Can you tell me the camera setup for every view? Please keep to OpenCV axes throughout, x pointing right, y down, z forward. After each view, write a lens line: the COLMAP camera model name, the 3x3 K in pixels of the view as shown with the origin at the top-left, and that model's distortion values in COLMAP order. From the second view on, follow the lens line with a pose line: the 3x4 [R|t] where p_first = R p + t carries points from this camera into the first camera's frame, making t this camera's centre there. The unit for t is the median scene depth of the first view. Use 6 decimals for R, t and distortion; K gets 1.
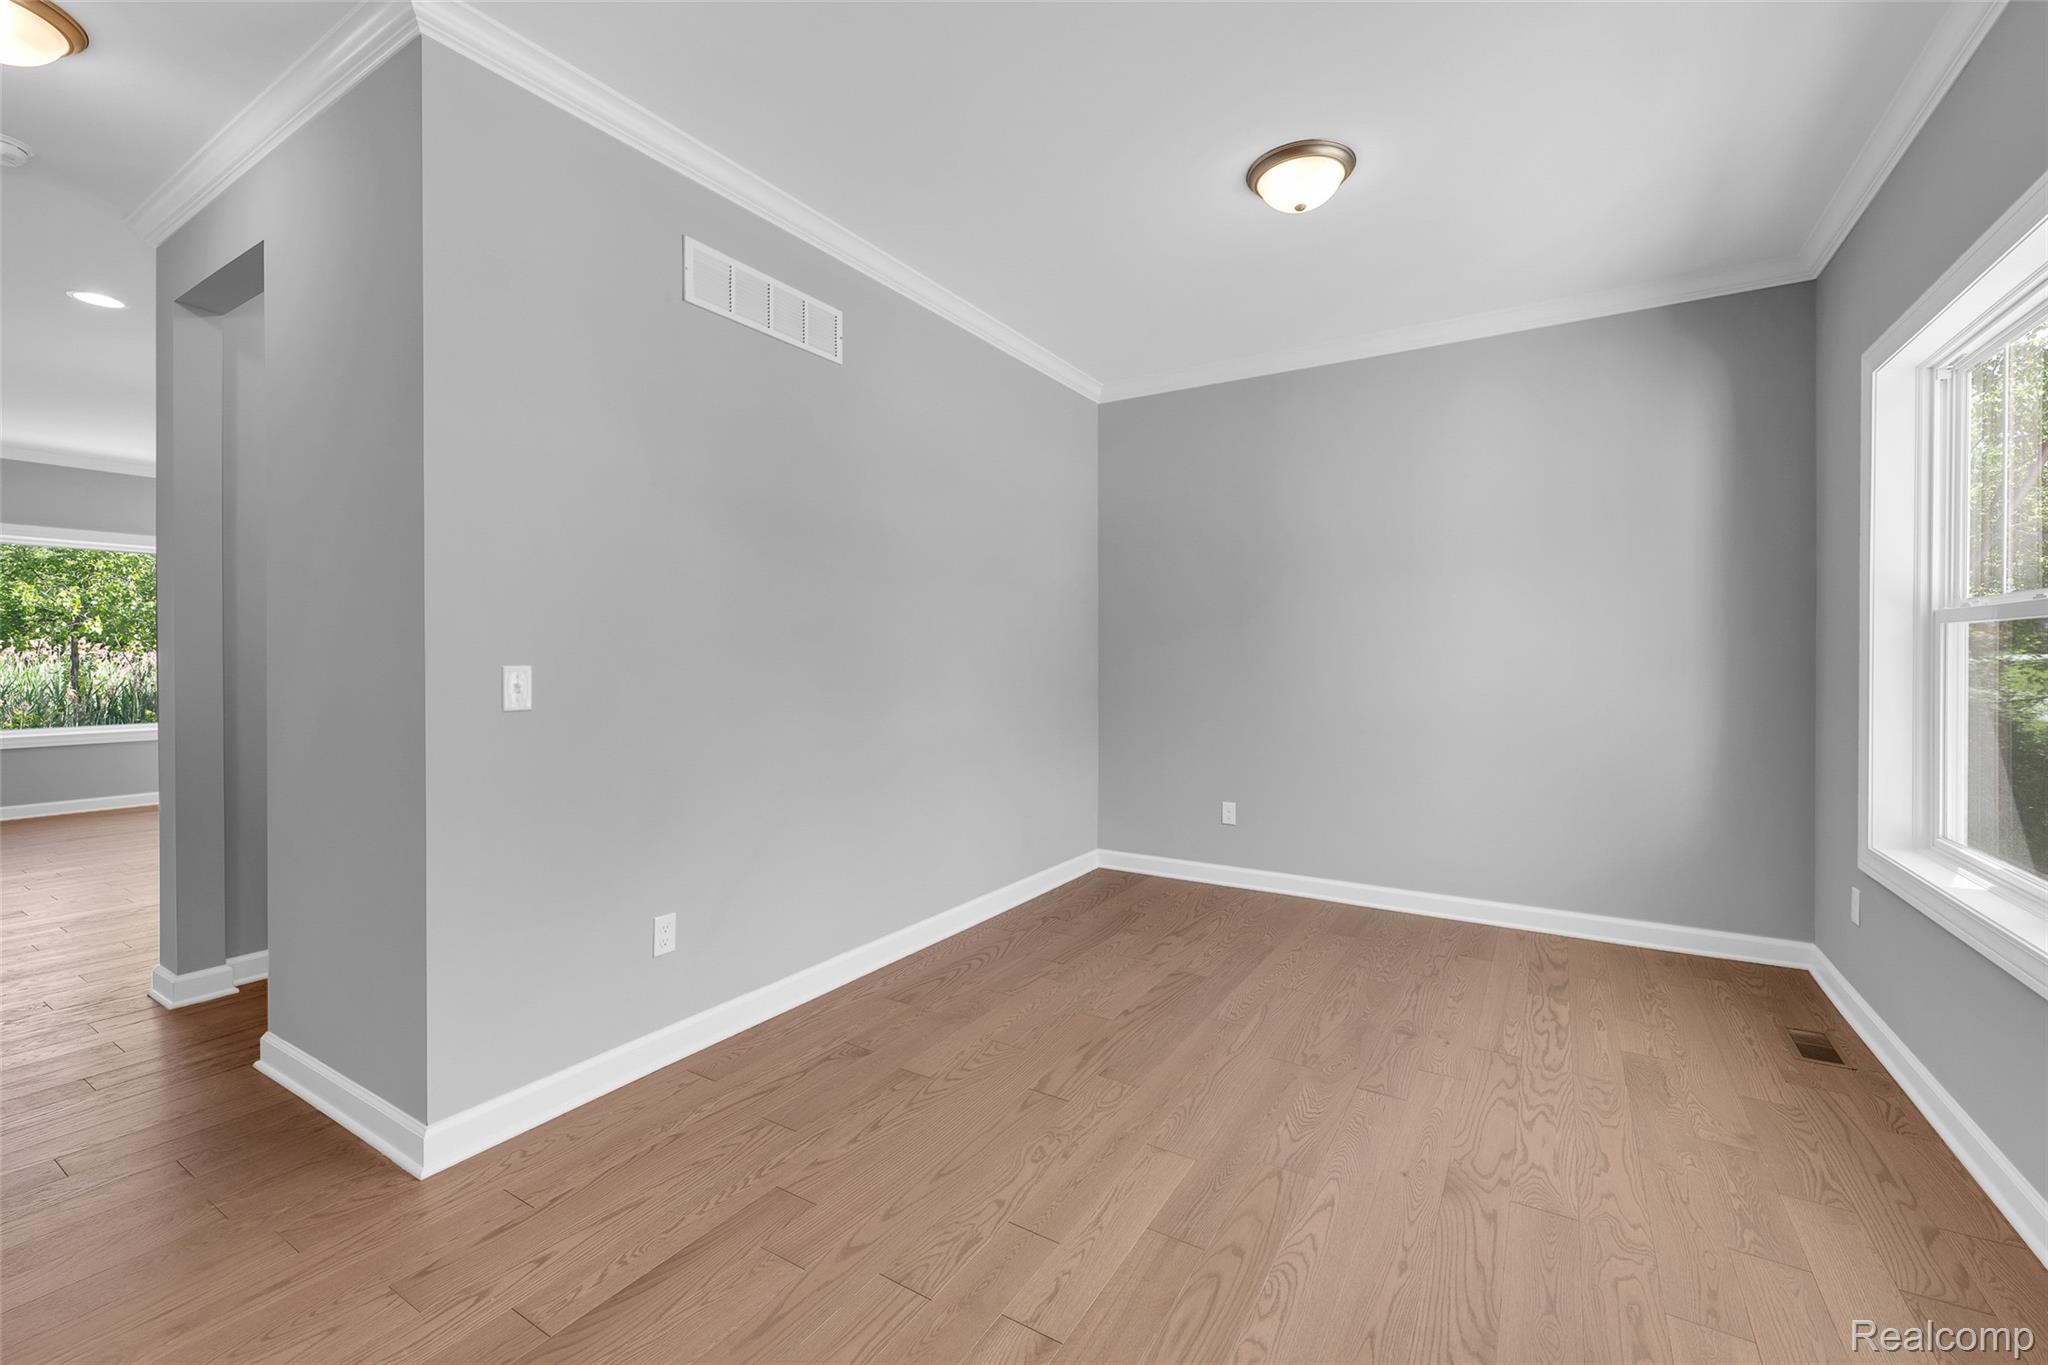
lens RADIAL K [[844.1, 0, 1033.5], [0, 844.1, 667.4], [0, 0, 1]] dist [0.002313, 0.000092]
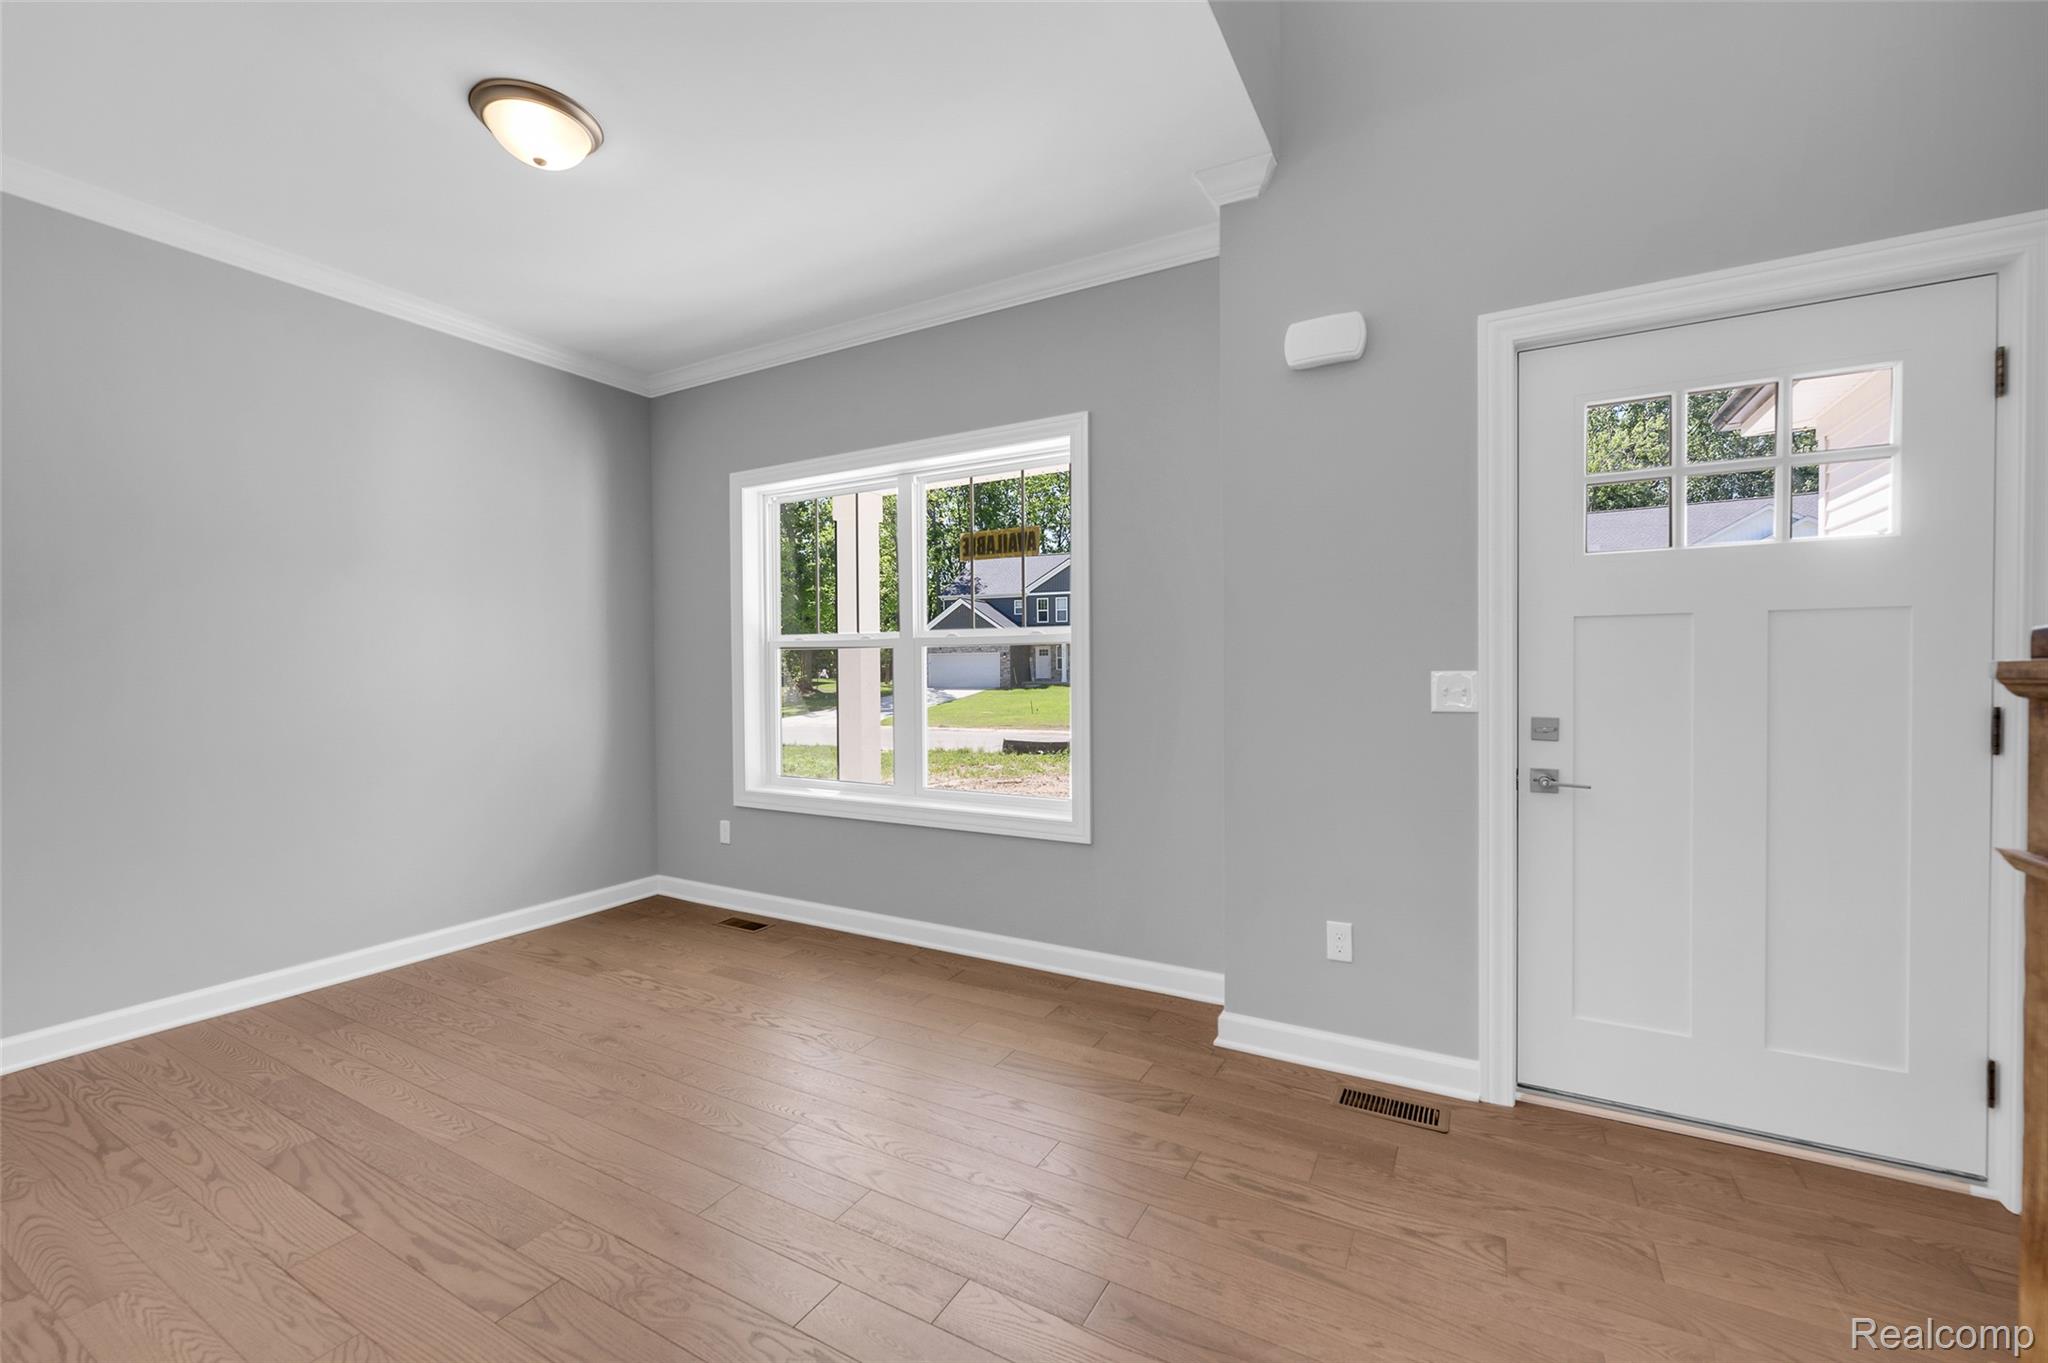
lens RADIAL K [[844.1, 0, 1029.2], [0, 844.1, 677.3], [0, 0, 1]] dist [0.002313, 0.000092]
pose [[-0.034872, -0.013425, 0.999302, -0.536195], [0.020266, 0.999695, 0.014137, -0.006960], [-0.999186, 0.020745, -0.034589, 0.469782]]
